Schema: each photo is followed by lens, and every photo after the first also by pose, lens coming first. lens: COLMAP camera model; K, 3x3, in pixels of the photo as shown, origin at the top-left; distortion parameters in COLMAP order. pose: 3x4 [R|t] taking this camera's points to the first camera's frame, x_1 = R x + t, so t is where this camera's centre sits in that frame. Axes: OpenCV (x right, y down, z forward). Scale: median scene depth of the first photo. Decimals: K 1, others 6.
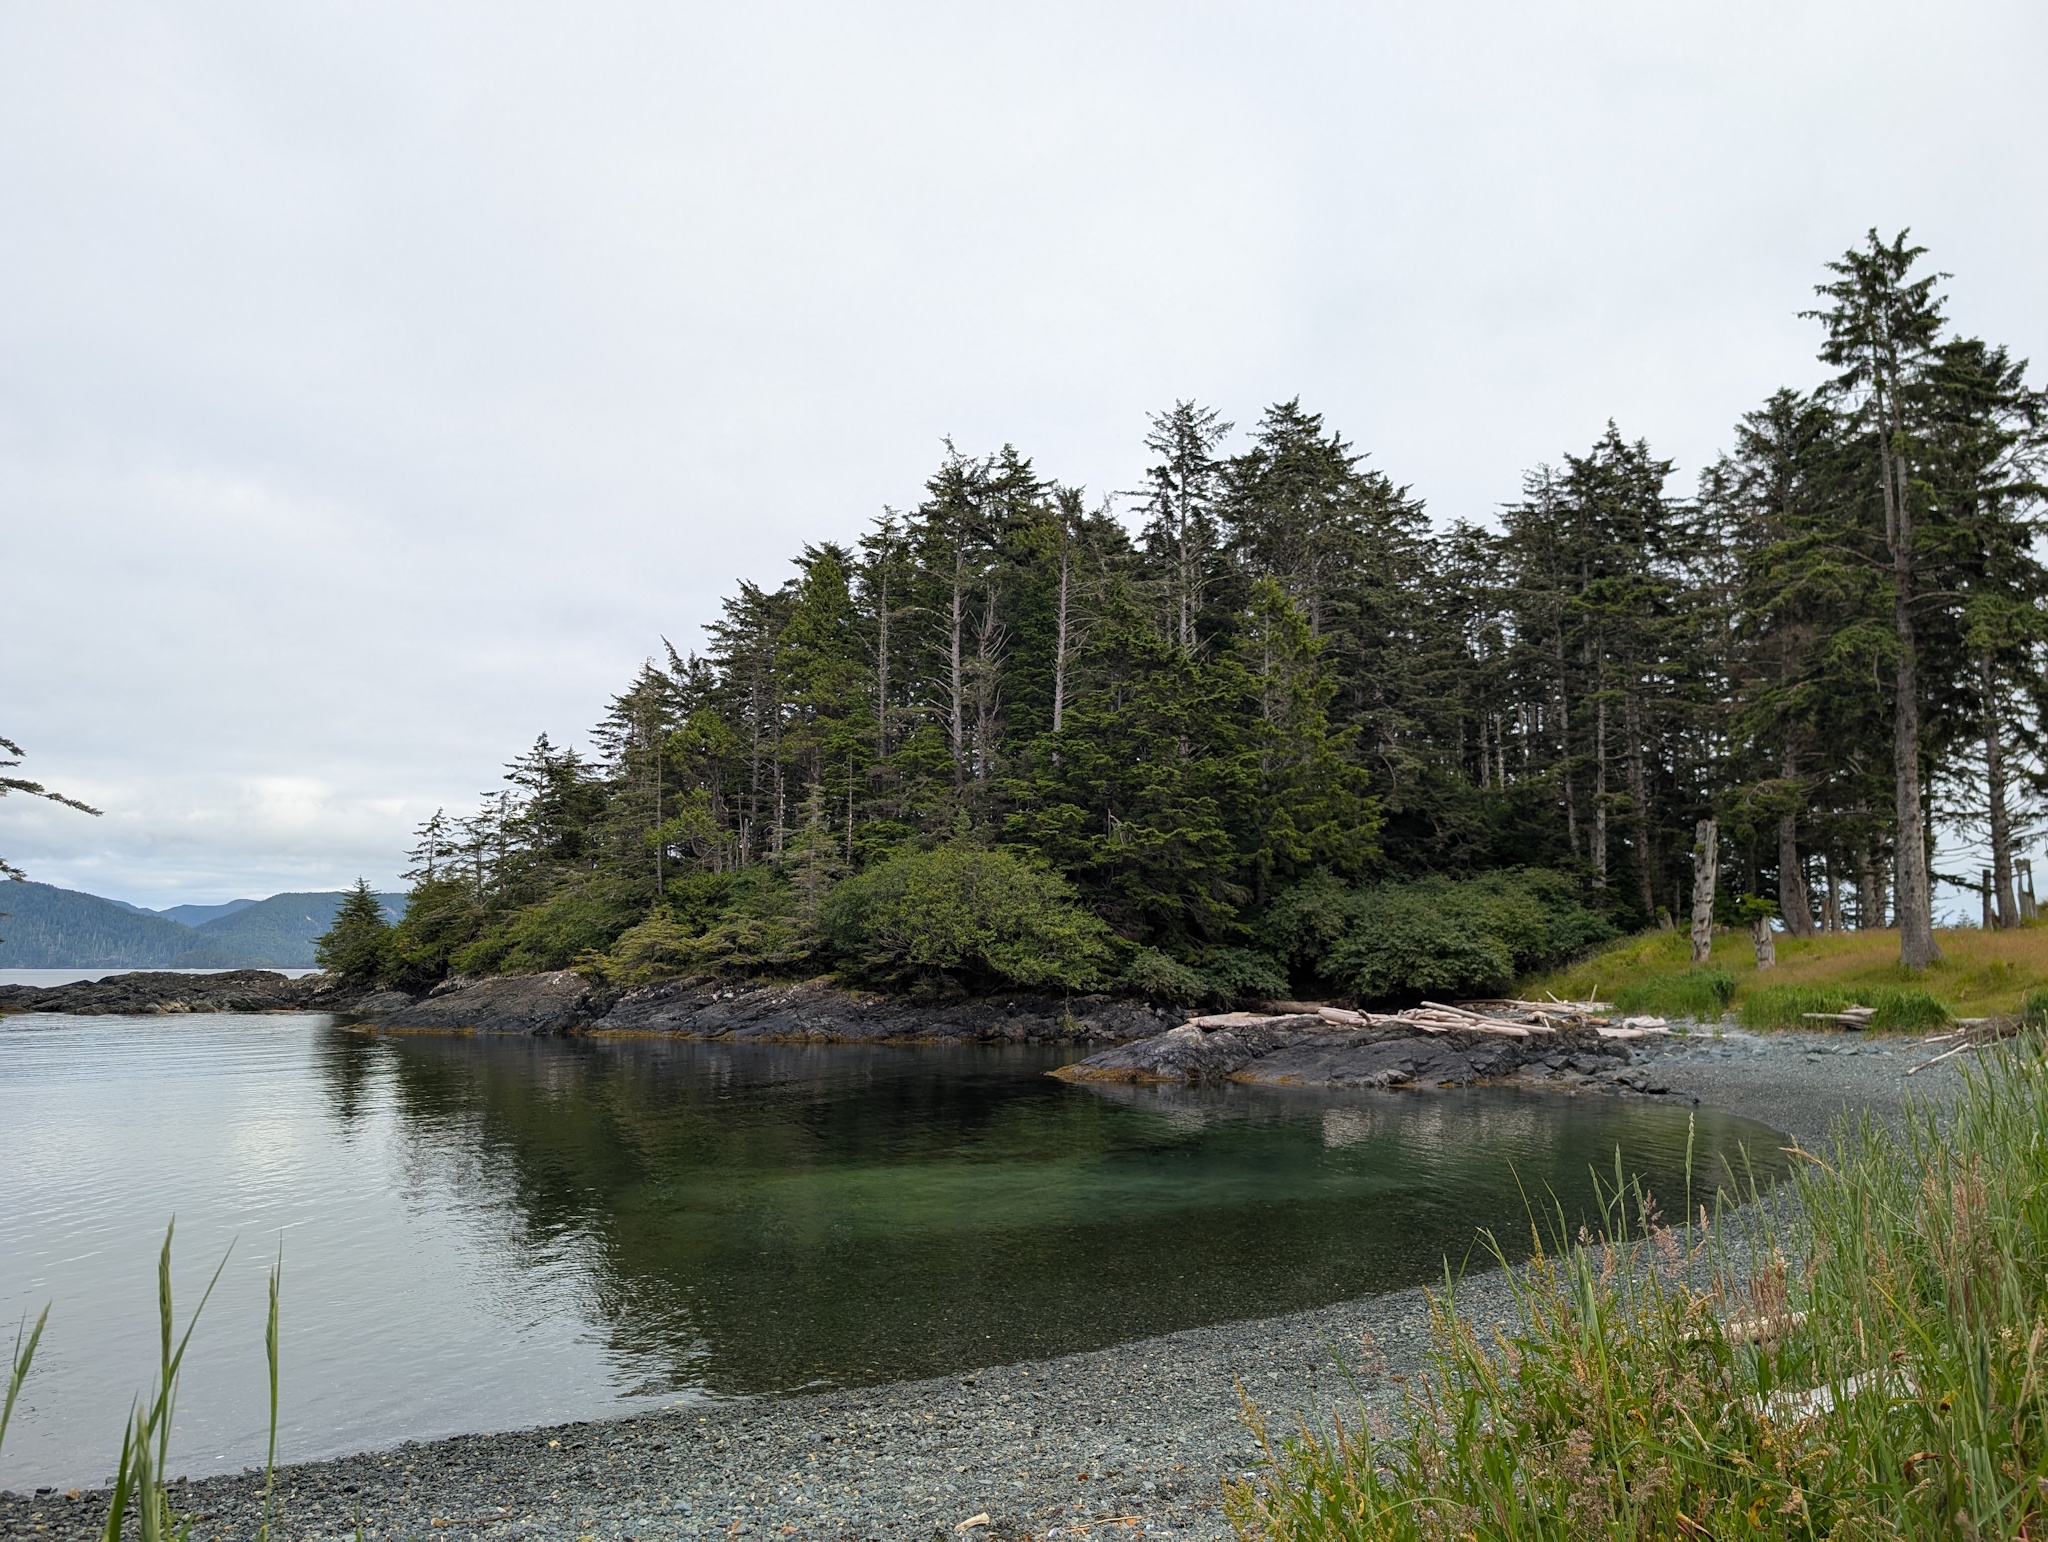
lens RADIAL K [[1426.0, 0, 1020.3], [0, 1426.0, 789.3], [0, 0, 1]] dist [-0.043529, 0.040387]
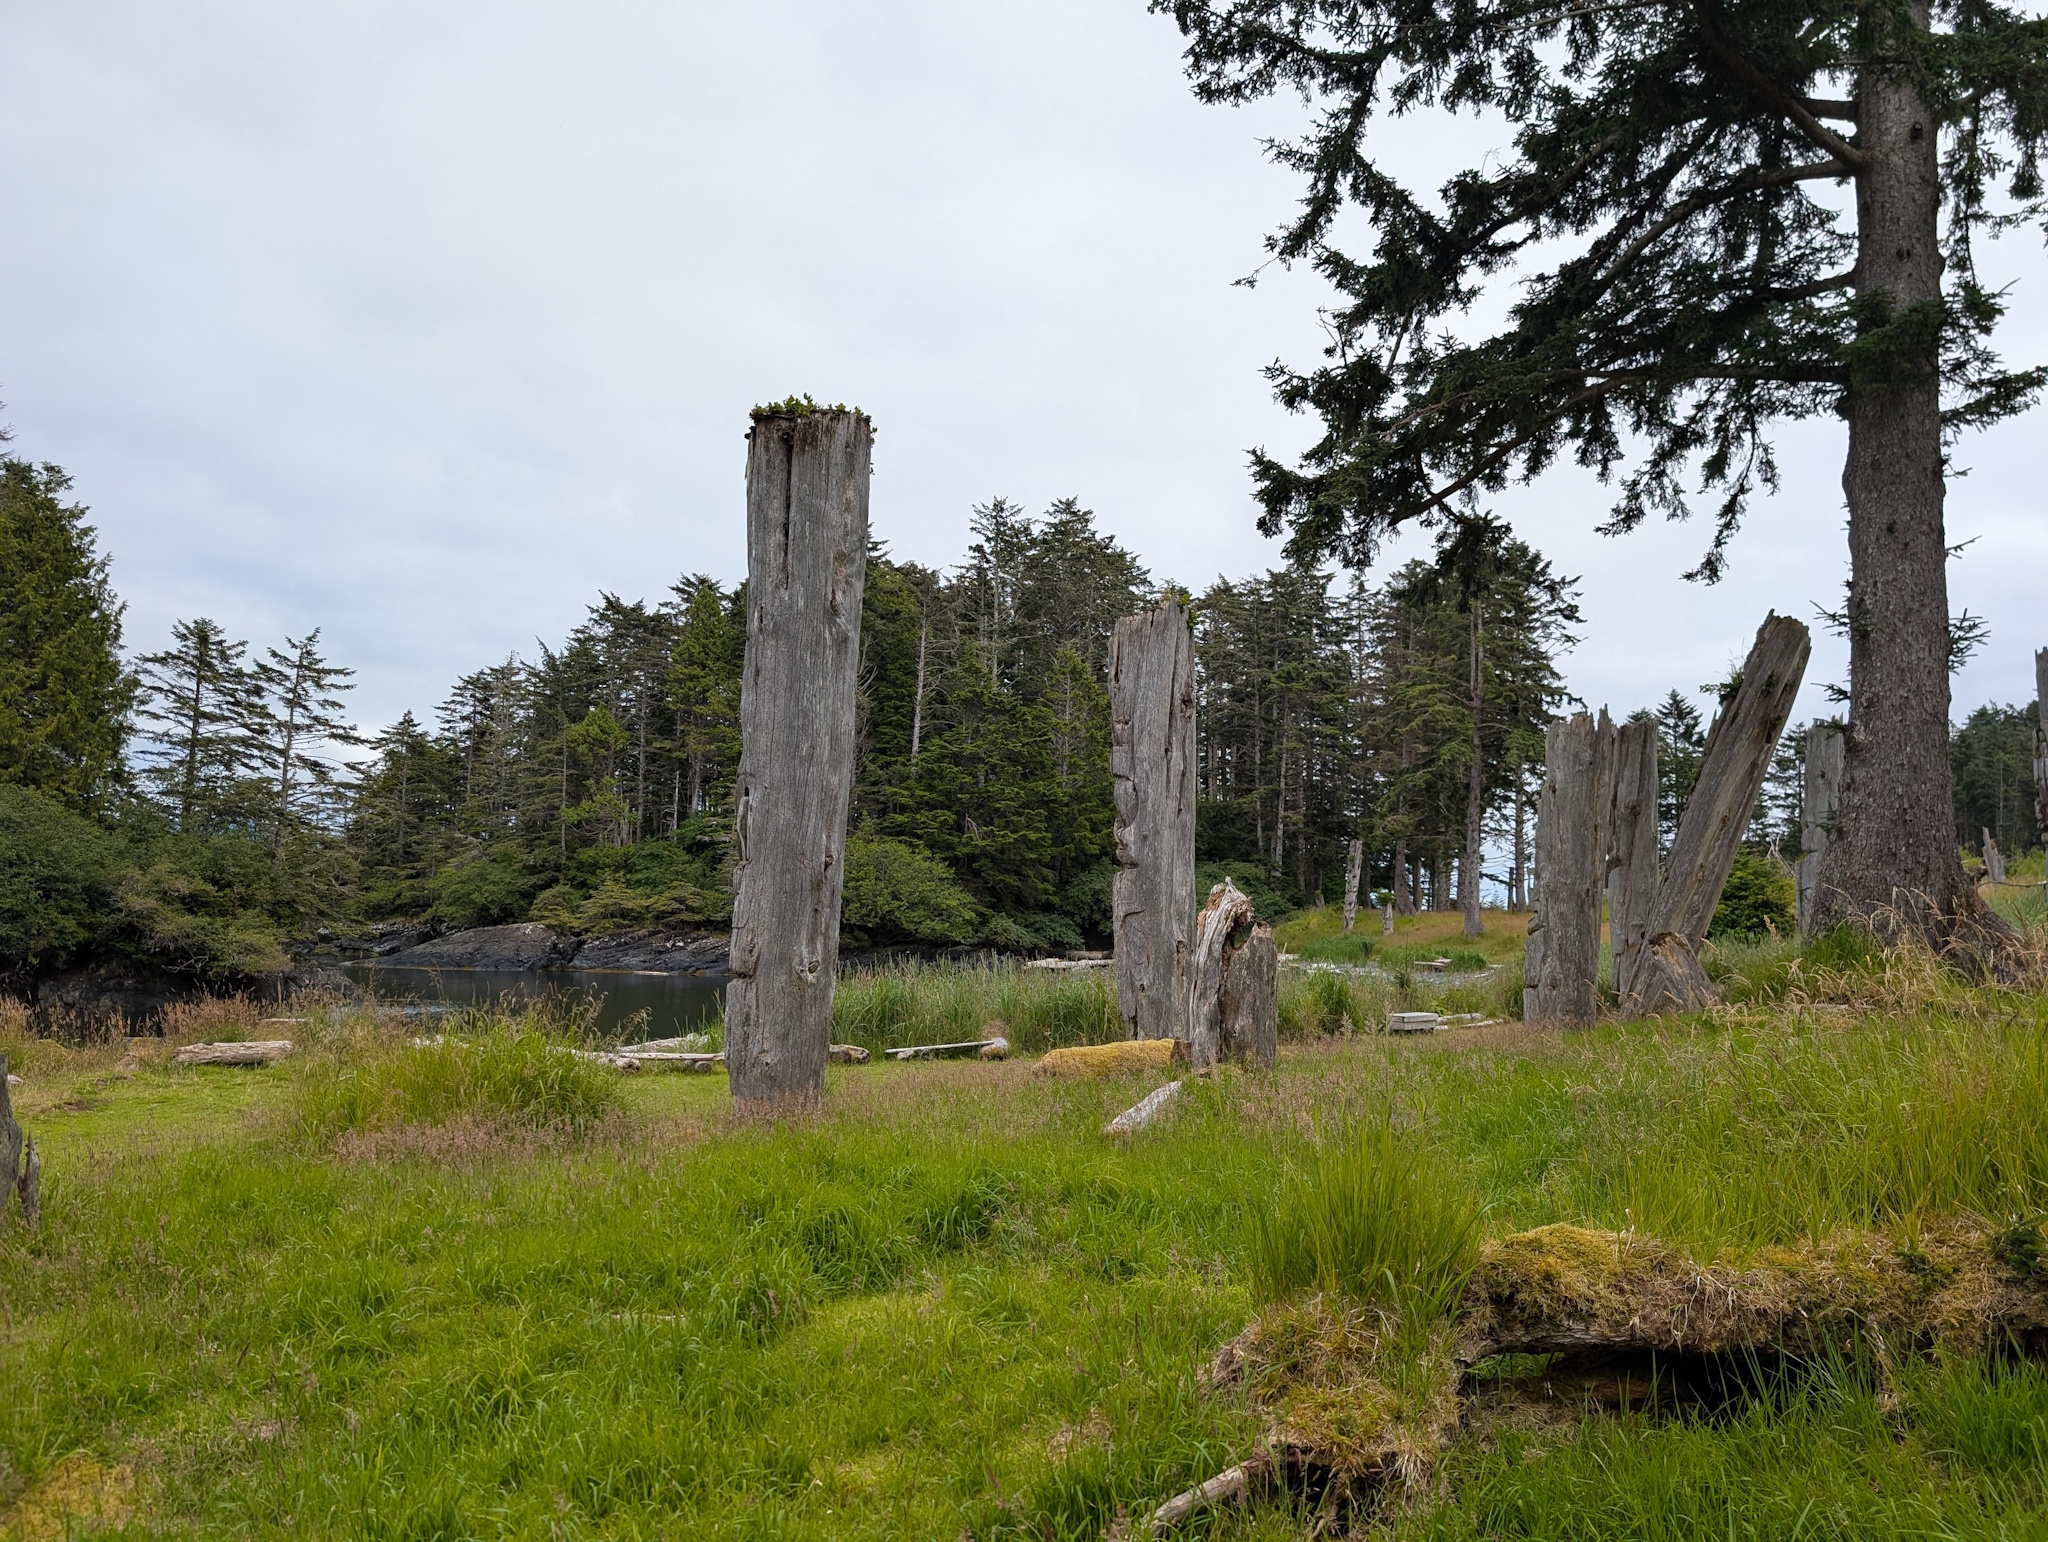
lens RADIAL K [[1574.6, 0, 1024.0], [0, 1574.6, 771.0], [0, 0, 1]] dist [0.049766, -0.004317]
pose [[0.955241, 0.040255, 0.293076, -0.337114], [-0.050710, 0.998316, 0.028160, -0.074387], [-0.291449, -0.041761, 0.955674, -0.497008]]
